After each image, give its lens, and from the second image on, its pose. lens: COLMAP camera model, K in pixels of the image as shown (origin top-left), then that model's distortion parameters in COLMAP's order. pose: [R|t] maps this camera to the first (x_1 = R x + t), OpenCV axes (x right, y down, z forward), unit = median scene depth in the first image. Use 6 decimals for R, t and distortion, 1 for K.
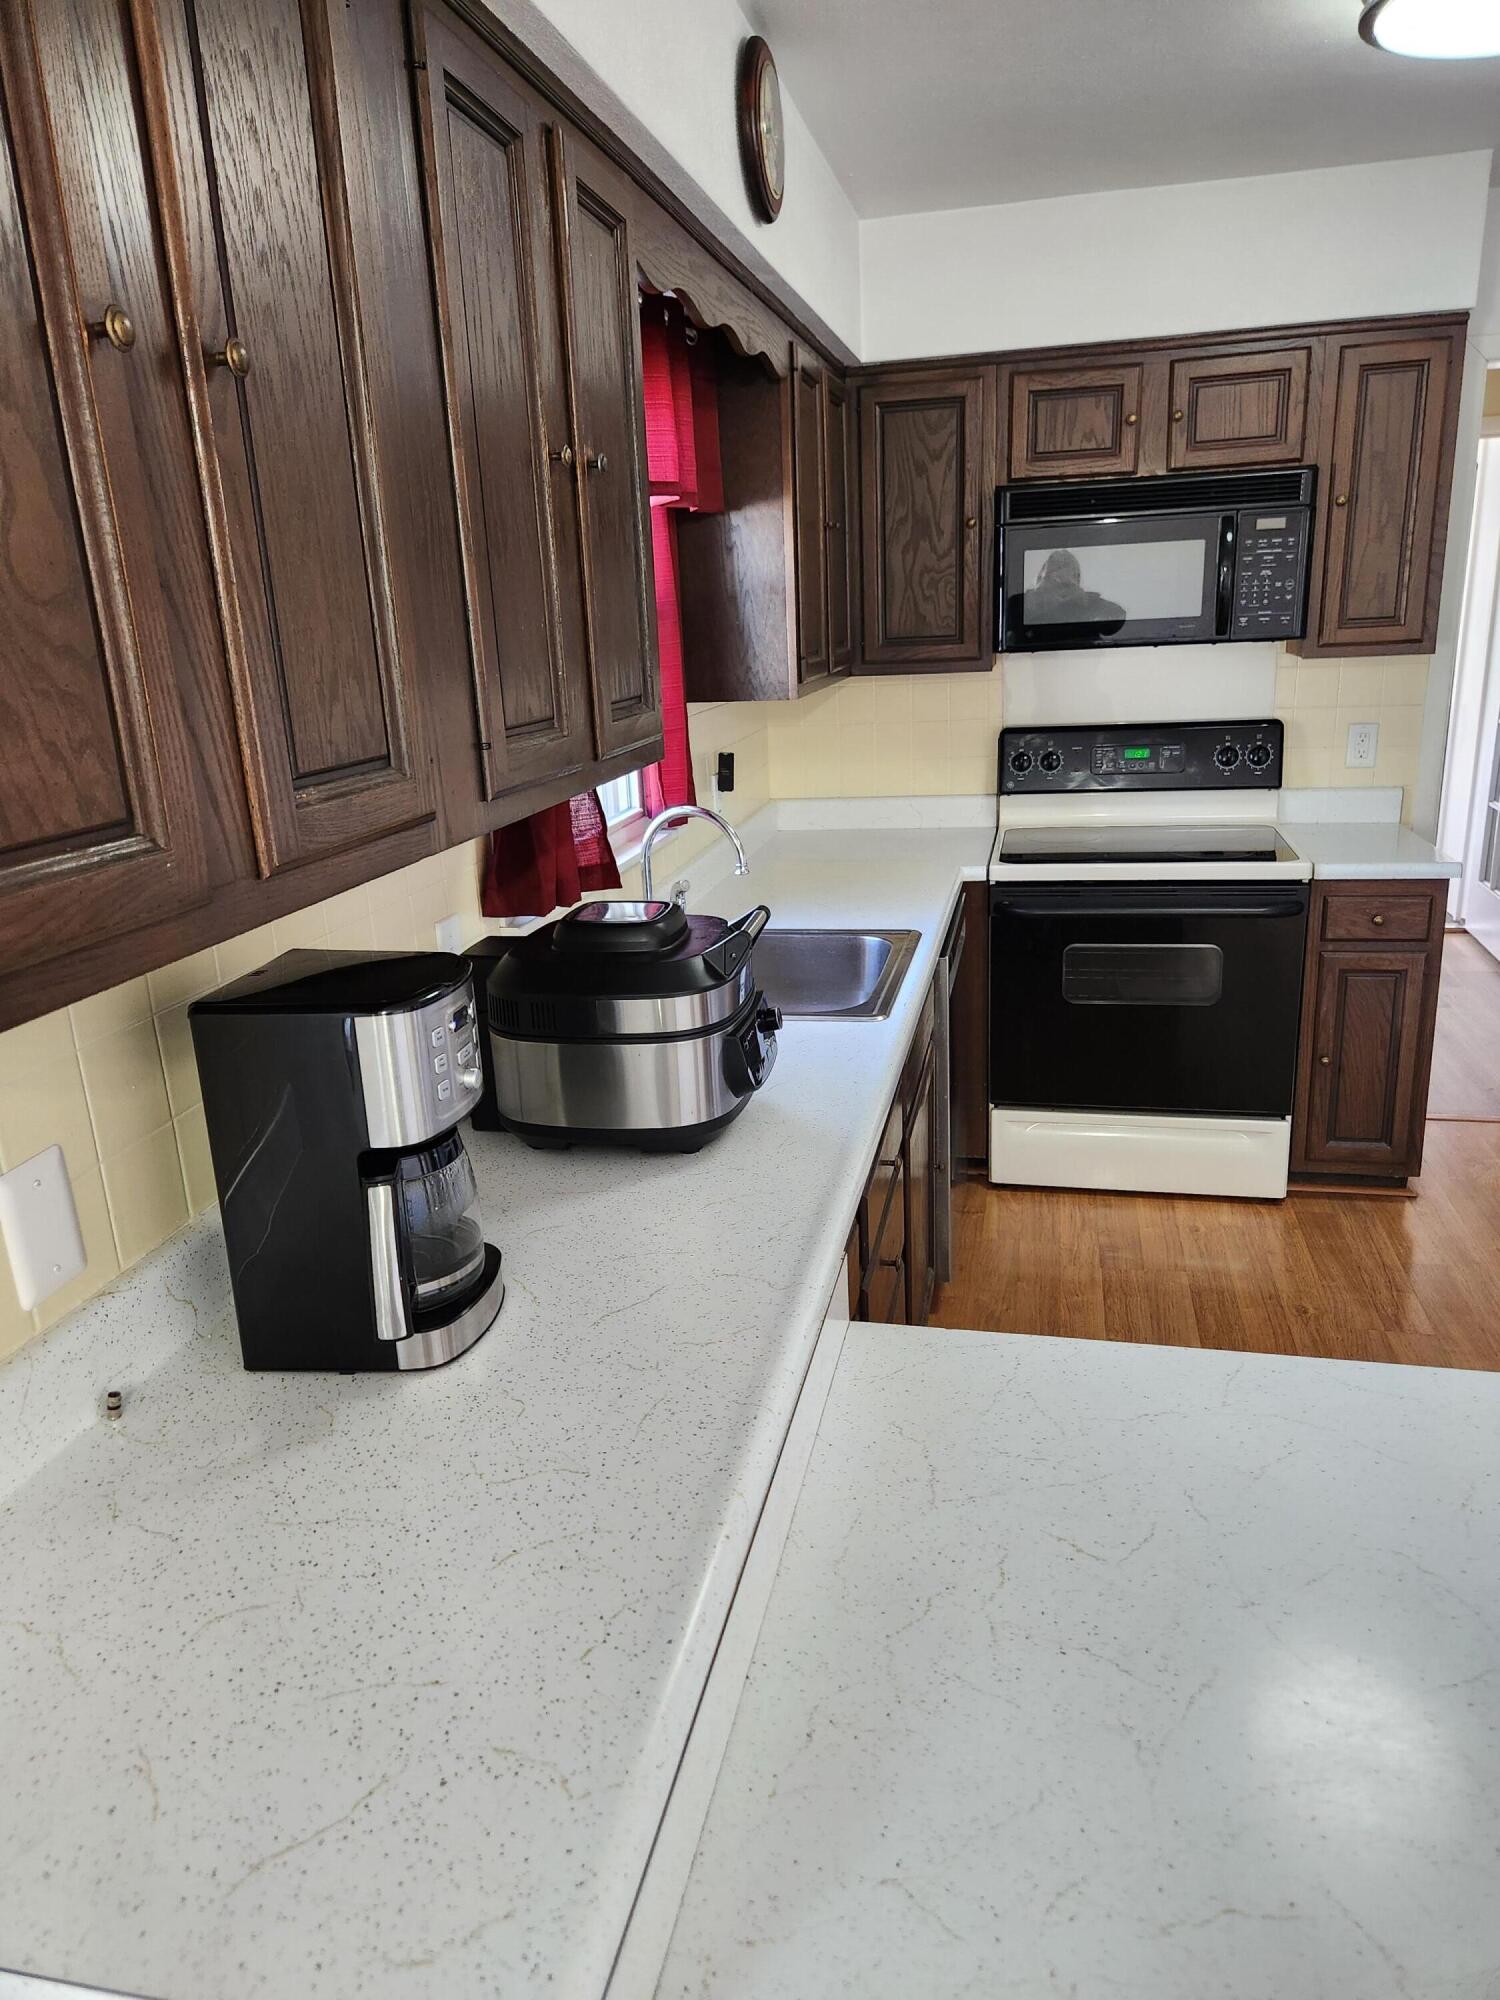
lens RADIAL K [[1335.4, 0, 752.9], [0, 1335.4, 998.7], [0, 0, 1]] dist [0.073522, -0.064208]
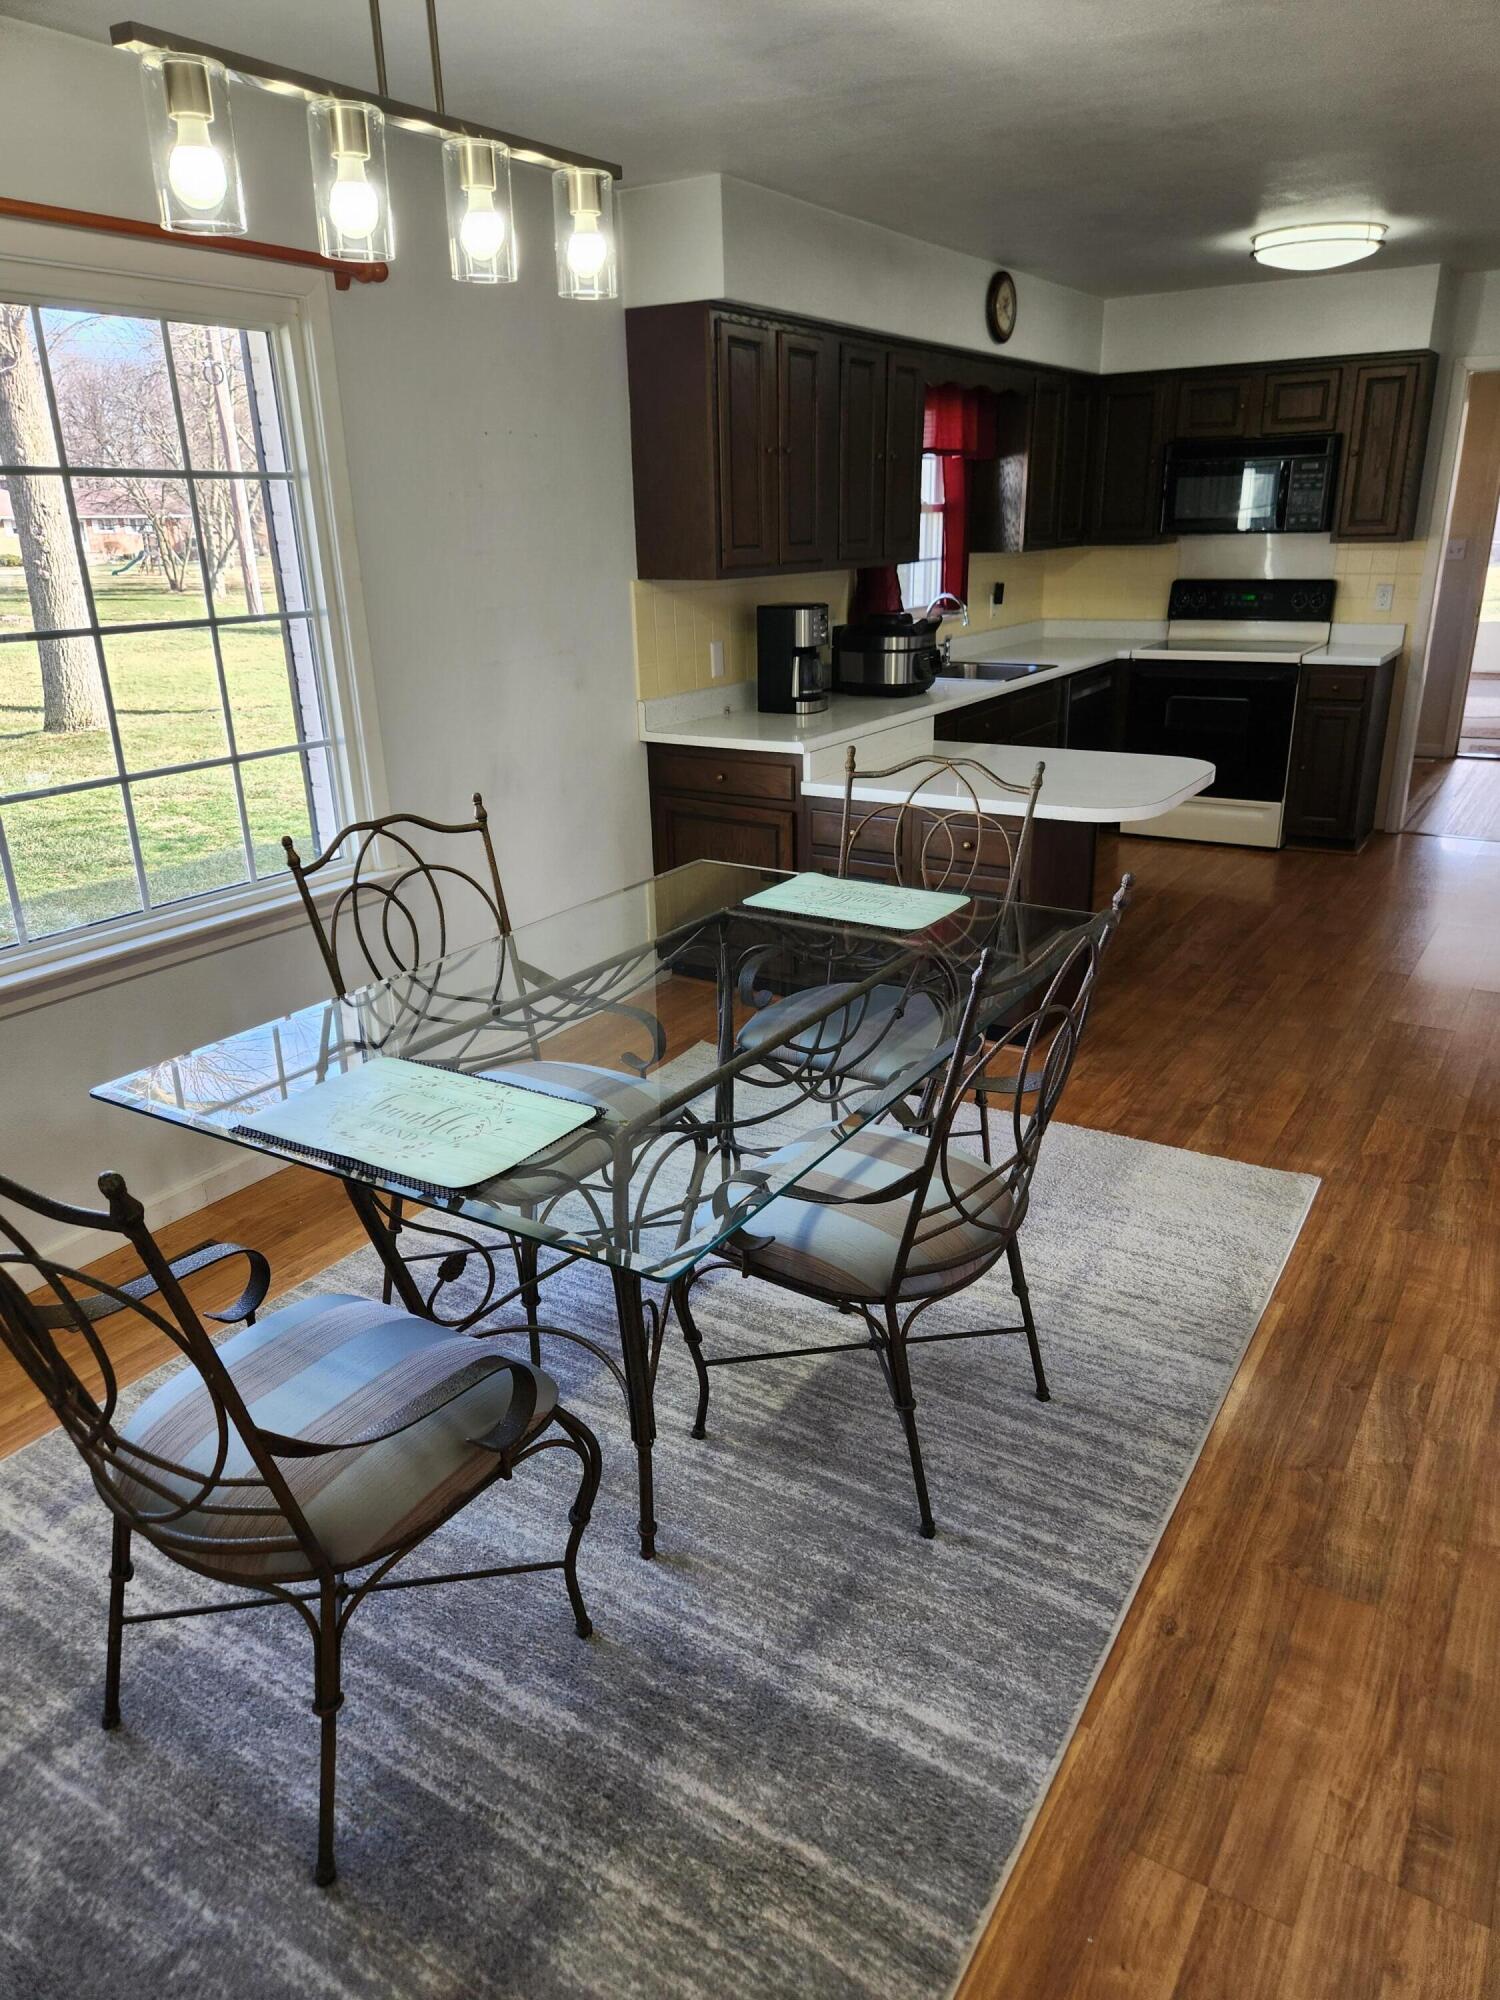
lens RADIAL K [[1341.6, 0, 753.9], [0, 1341.6, 994.1], [0, 0, 1]] dist [0.080551, -0.071579]
pose [[0.940066, 0.139811, -0.311014, 0.337078], [-0.120077, 0.989387, 0.081821, 0.284766], [0.319153, -0.039571, 0.946877, -0.980323]]
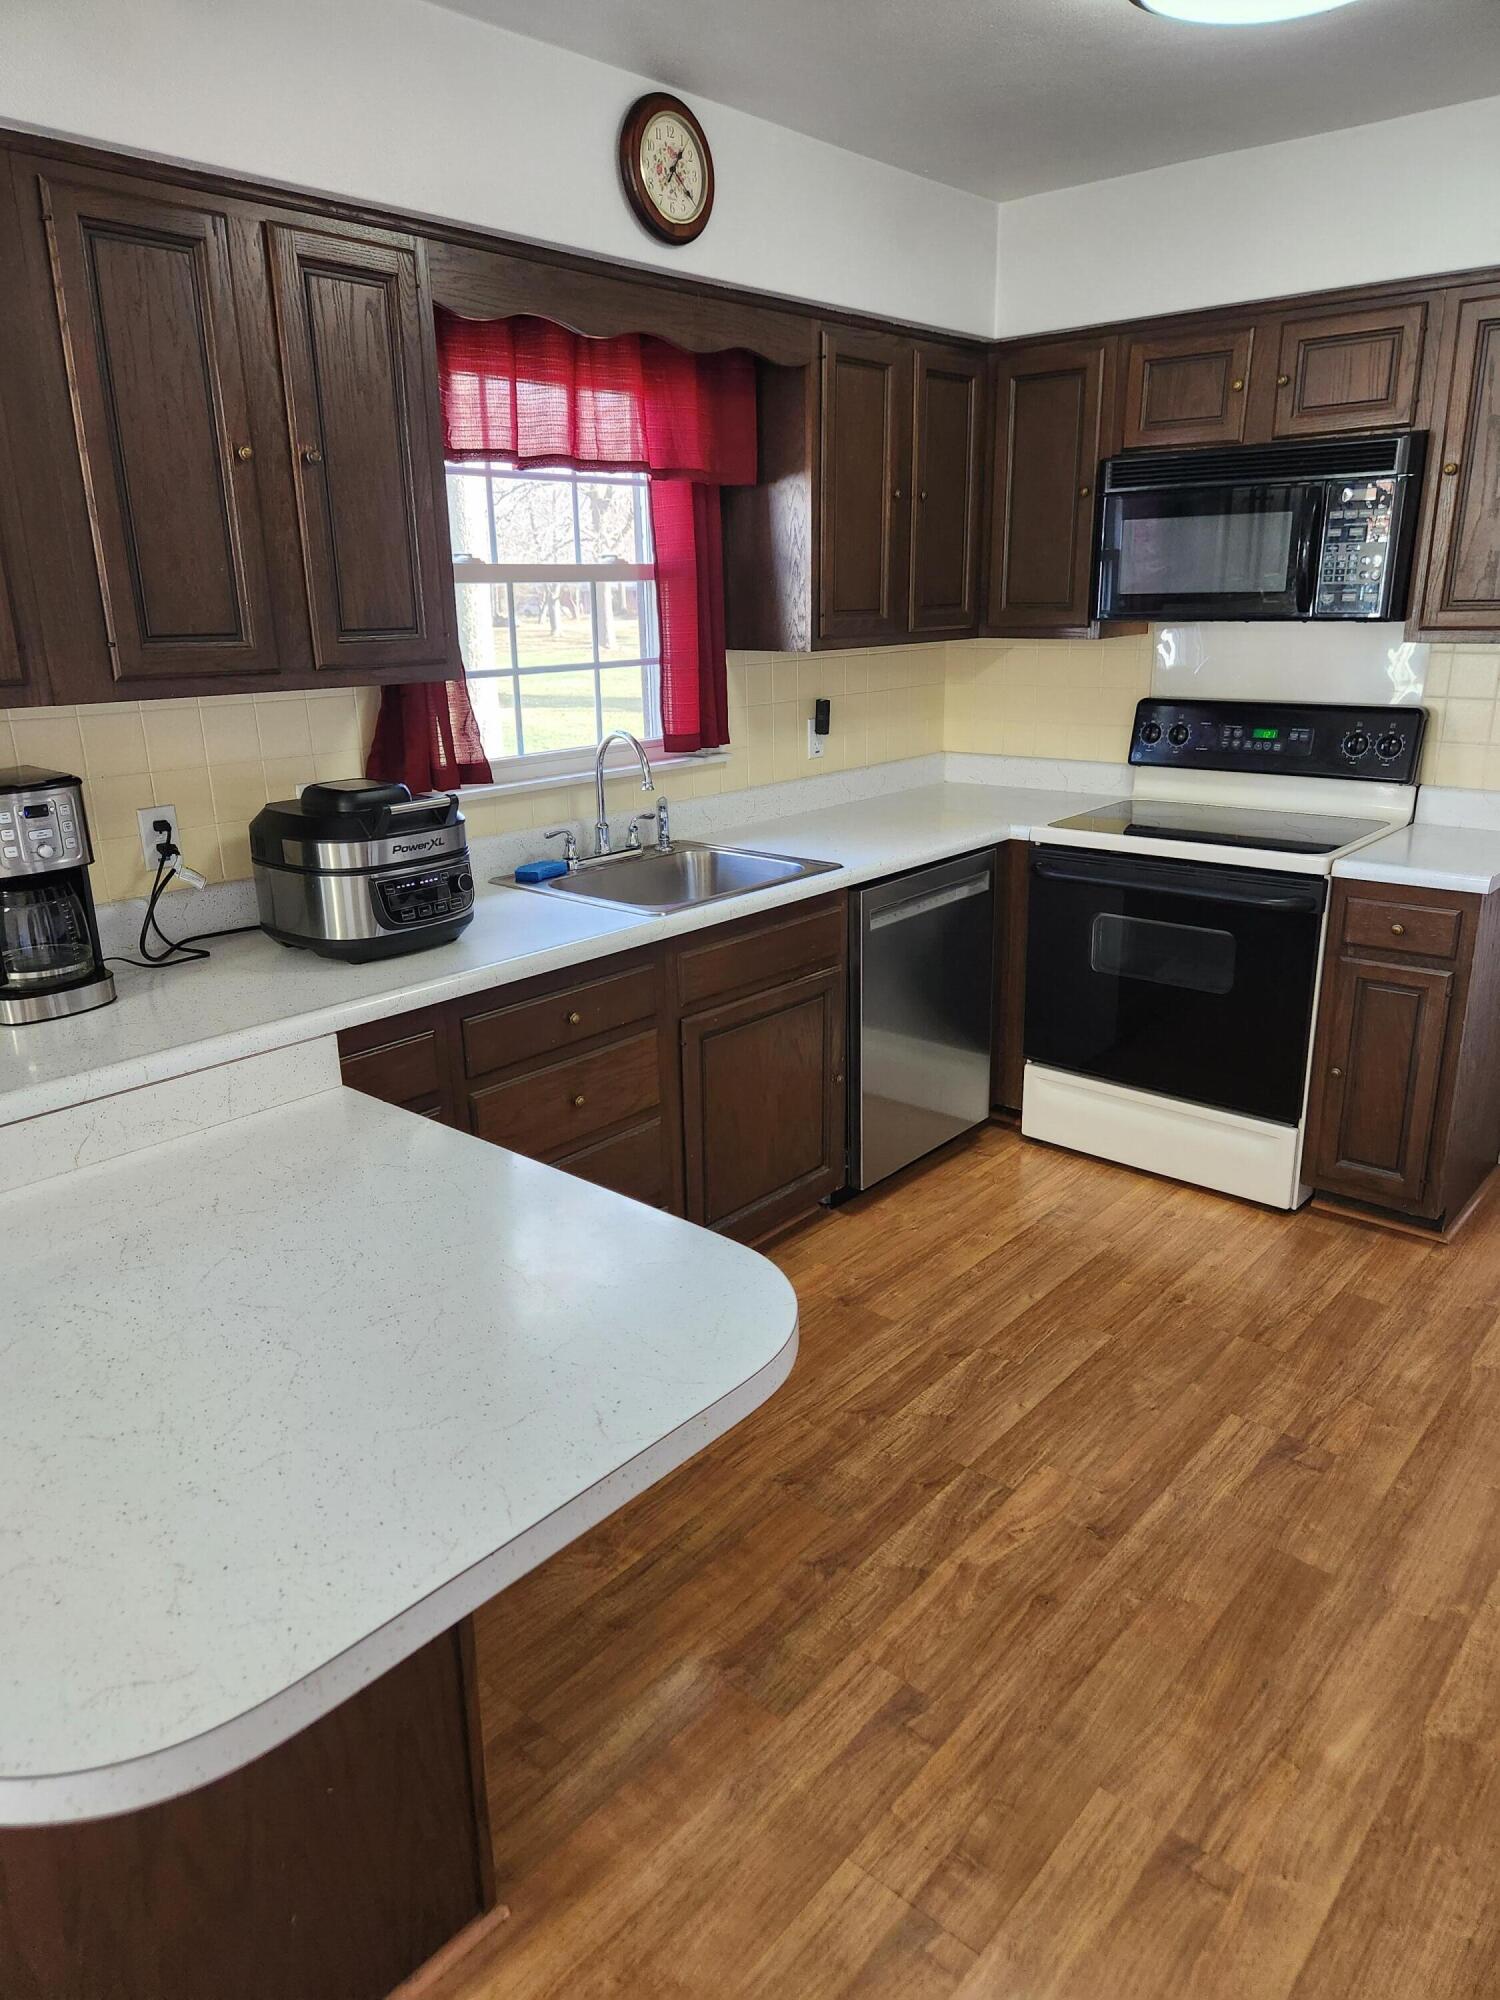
lens RADIAL K [[1335.4, 0, 752.9], [0, 1335.4, 998.7], [0, 0, 1]] dist [0.073522, -0.064208]
pose [[0.878612, 0.172727, -0.445204, 0.473199], [-0.159988, 0.984885, 0.066373, -0.001892], [0.449939, 0.012911, 0.892966, -0.024309]]
